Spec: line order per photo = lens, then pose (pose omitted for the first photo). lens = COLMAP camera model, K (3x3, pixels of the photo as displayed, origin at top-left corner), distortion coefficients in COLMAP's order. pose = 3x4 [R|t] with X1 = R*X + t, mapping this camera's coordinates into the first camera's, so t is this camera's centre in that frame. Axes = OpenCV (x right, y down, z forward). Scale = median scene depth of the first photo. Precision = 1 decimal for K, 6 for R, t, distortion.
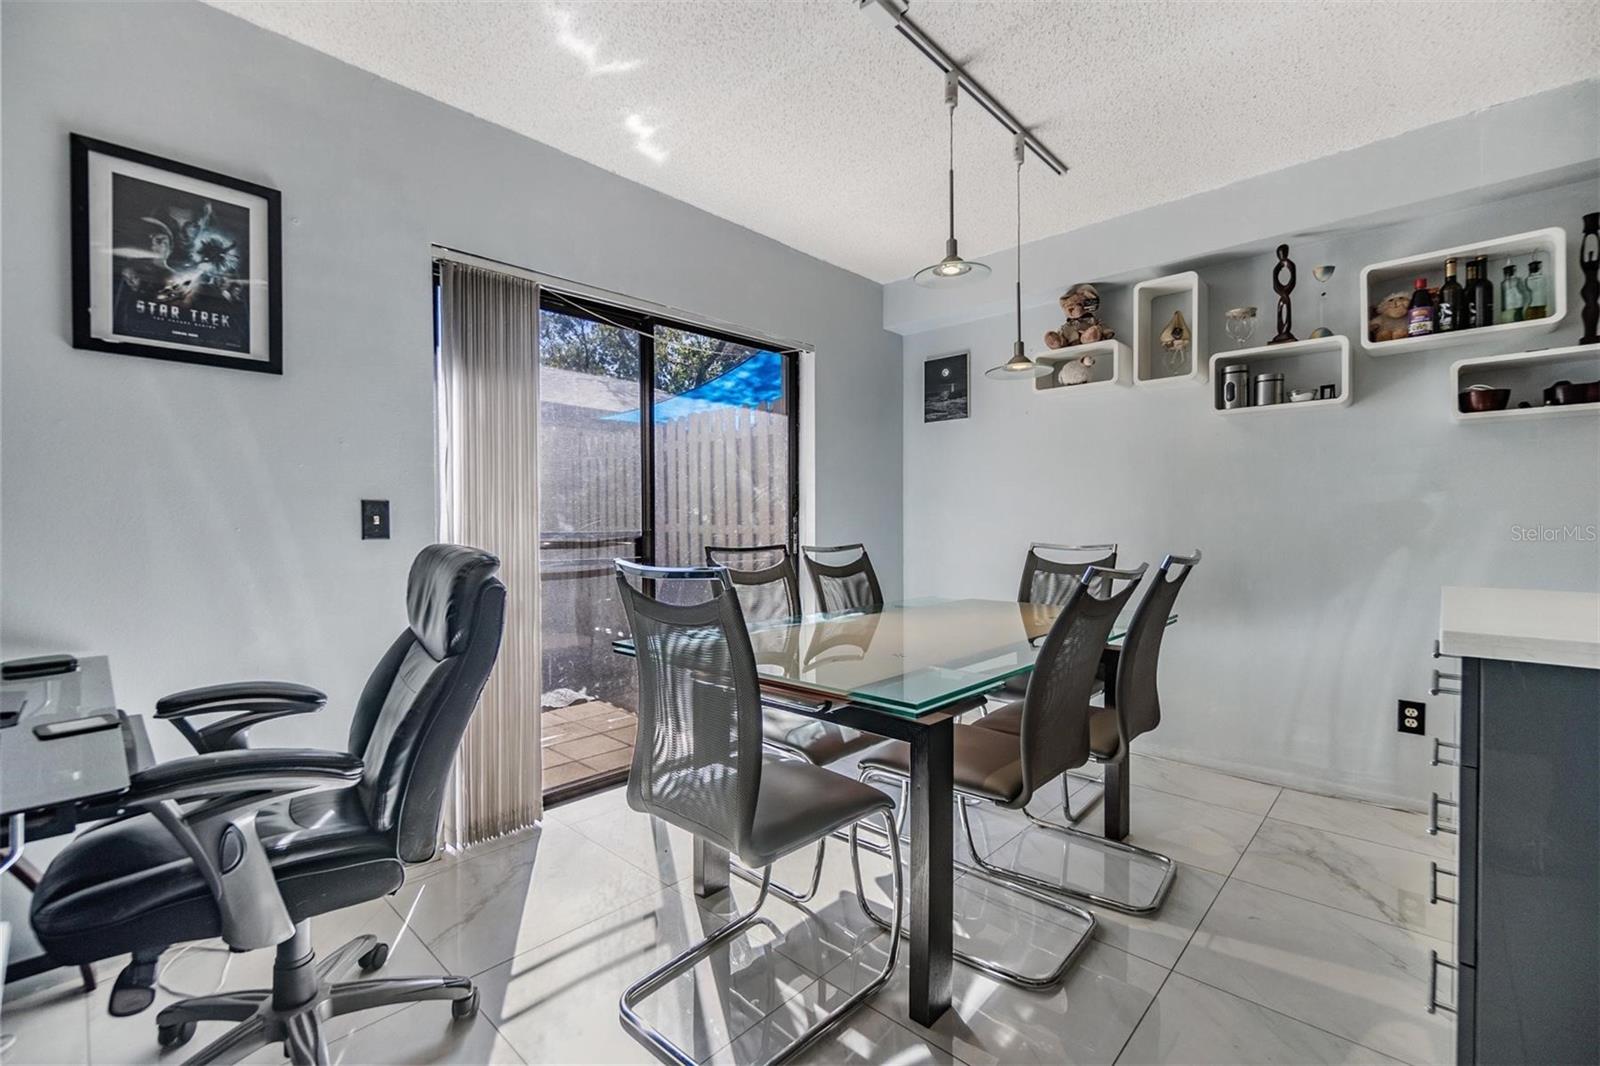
lens RADIAL K [[698.9, 0, 798.2], [0, 698.9, 534.0], [0, 0, 1]] dist [-0.003802, 0.000028]
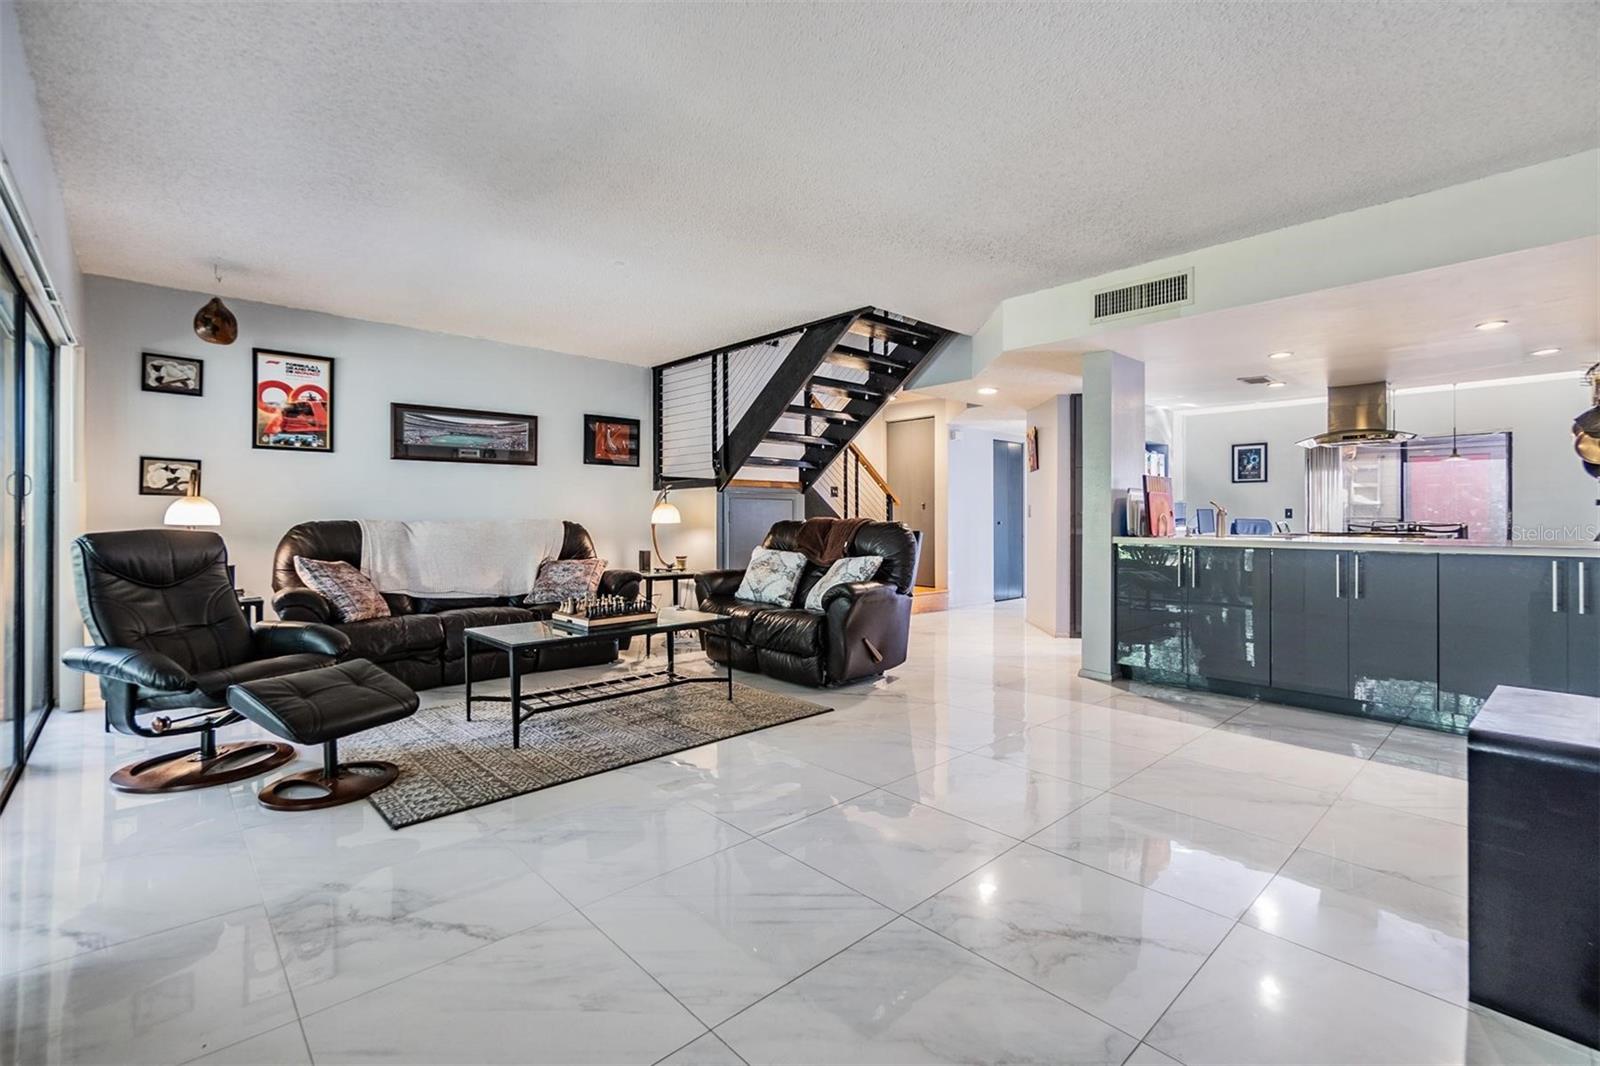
lens RADIAL K [[698.9, 0, 807.6], [0, 698.9, 524.2], [0, 0, 1]] dist [-0.003802, 0.000028]
pose [[-0.035292, 0.011115, -0.999315, 3.046913], [-0.016679, 0.999792, 0.011709, 0.032248], [0.999238, 0.017081, -0.035099, -1.426026]]
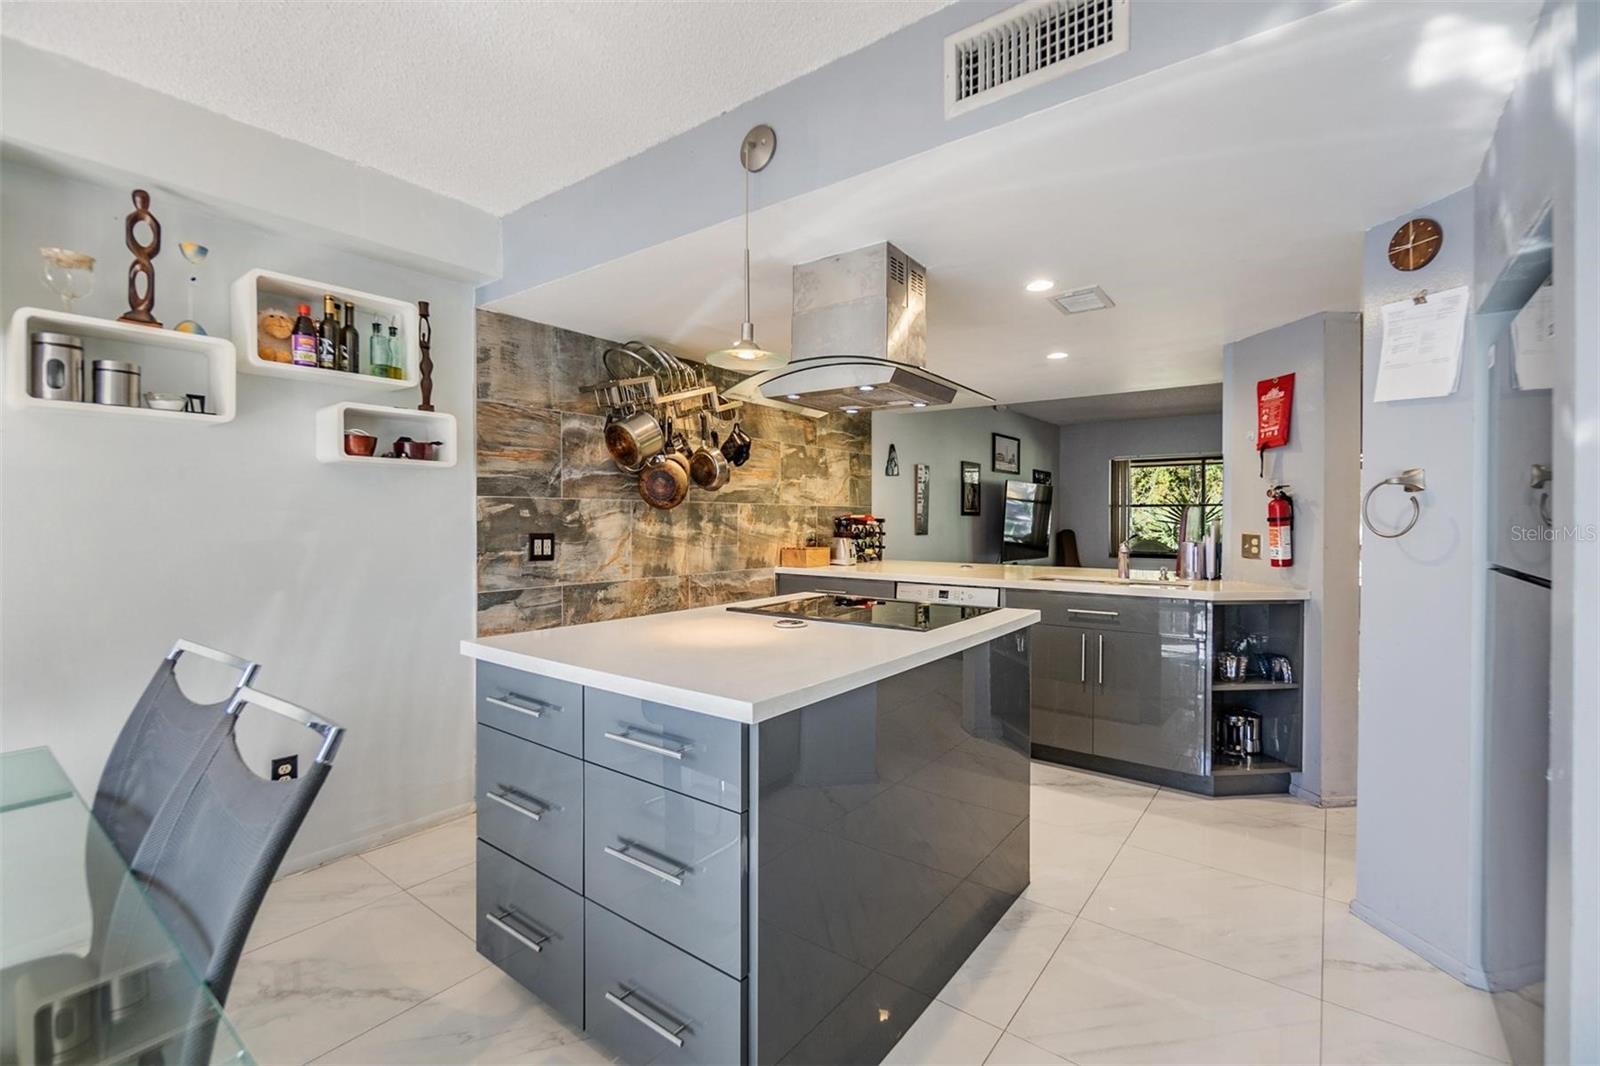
lens RADIAL K [[698.9, 0, 795.5], [0, 698.9, 523.4], [0, 0, 1]] dist [-0.003802, 0.000028]
pose [[-0.137483, -0.008162, 0.990471, -0.128101], [0.014848, 0.999837, 0.010300, -0.070398], [-0.990393, 0.016123, -0.137339, 0.466134]]
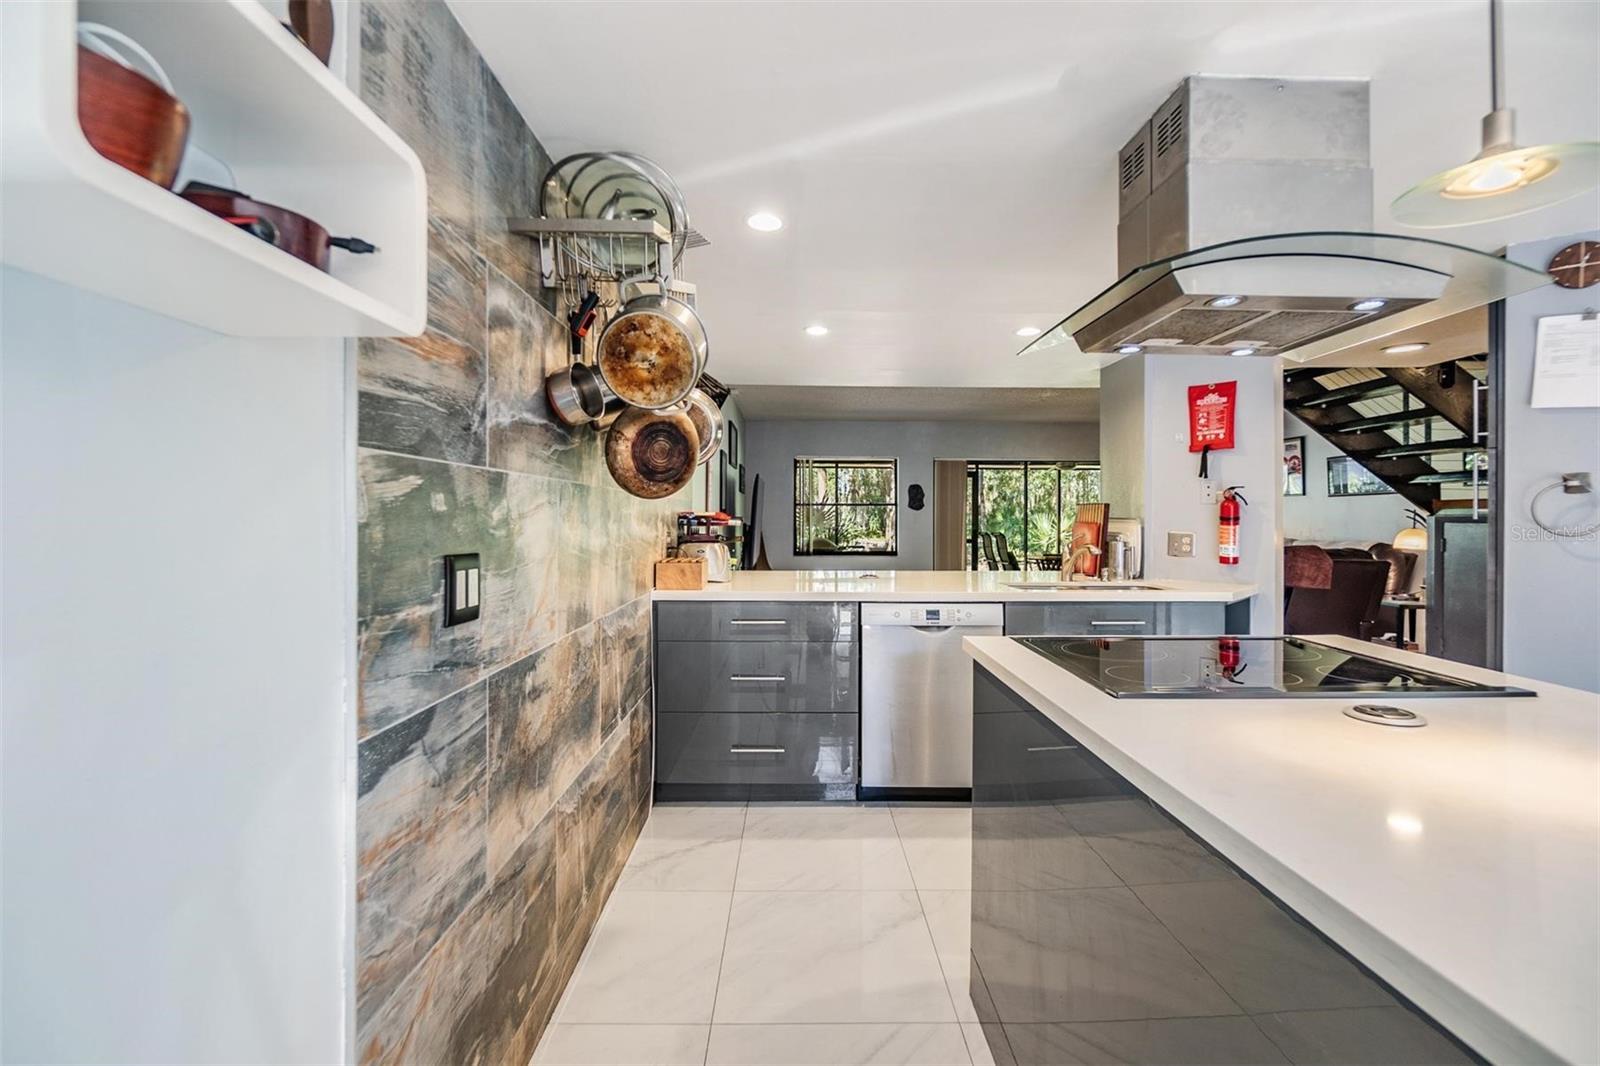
lens RADIAL K [[698.9, 0, 796.9], [0, 698.9, 511.4], [0, 0, 1]] dist [-0.003802, 0.000028]
pose [[-0.718917, 0.003052, 0.695090, 0.658248], [0.007650, 0.999965, 0.003522, -0.076509], [-0.695054, 0.007850, -0.718914, 0.937084]]
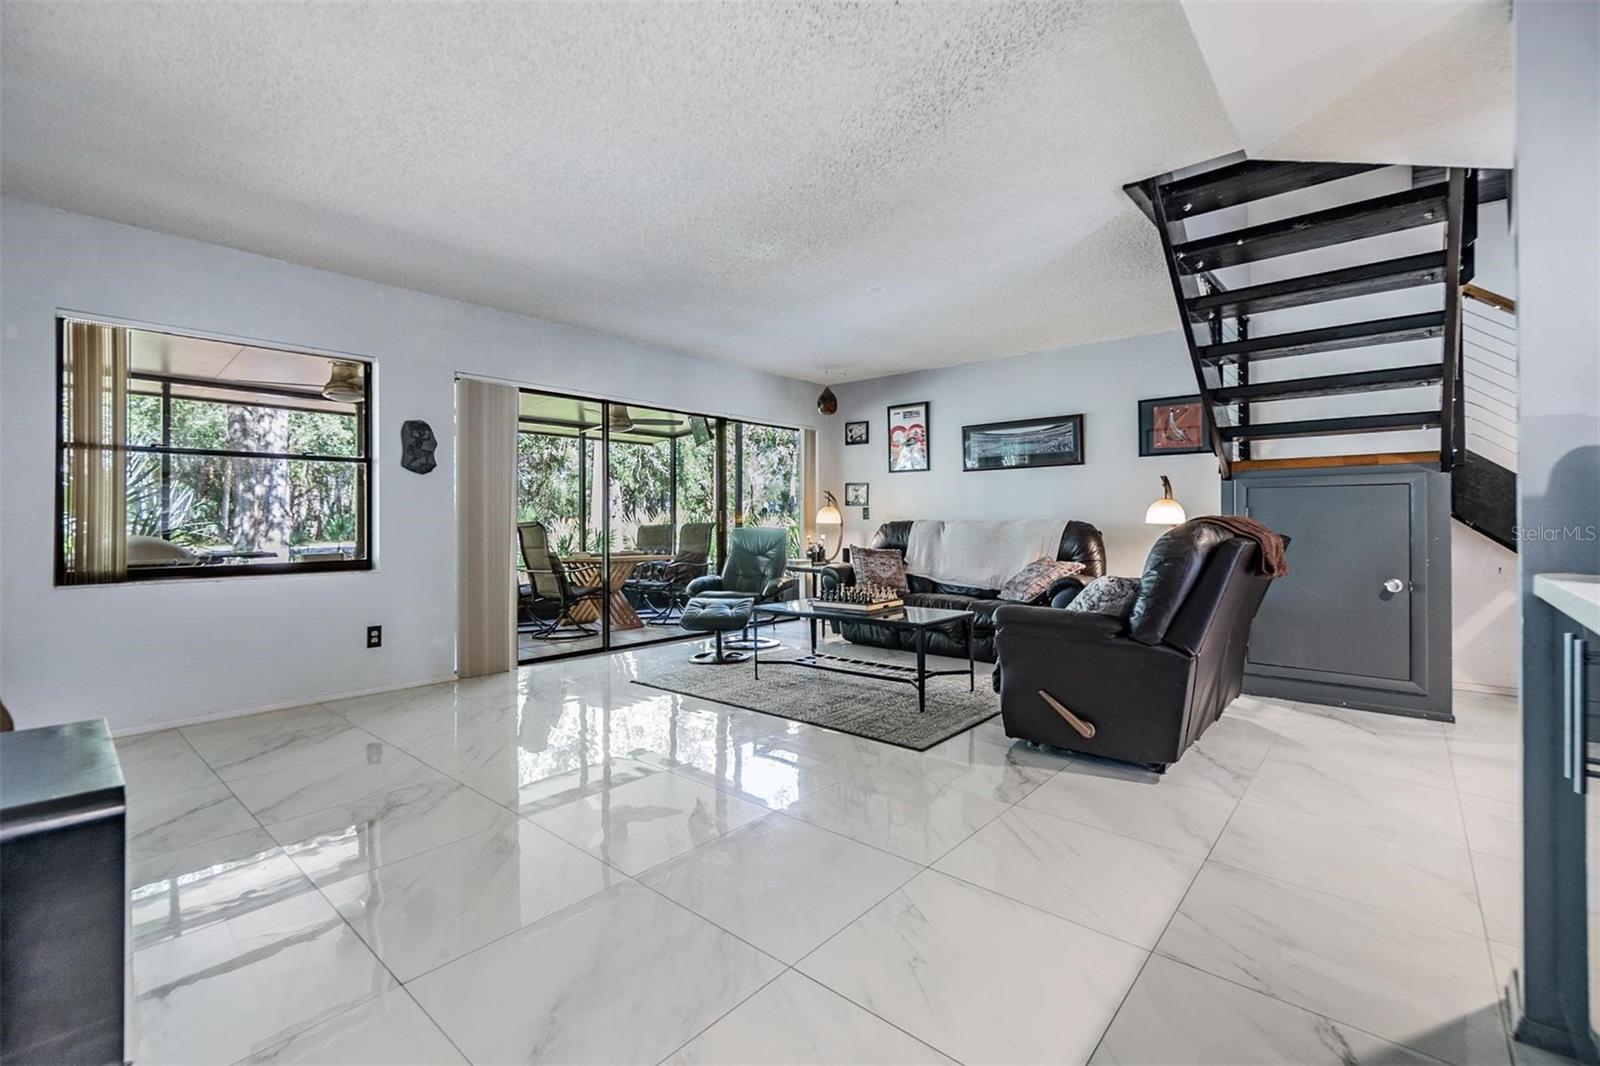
lens RADIAL K [[698.9, 0, 788.0], [0, 698.9, 522.6], [0, 0, 1]] dist [-0.003802, 0.000028]
pose [[-0.997691, 0.003657, -0.067821, 1.882235], [0.002423, 0.999830, 0.018270, 0.024155], [0.067876, 0.018063, -0.997530, -0.234301]]
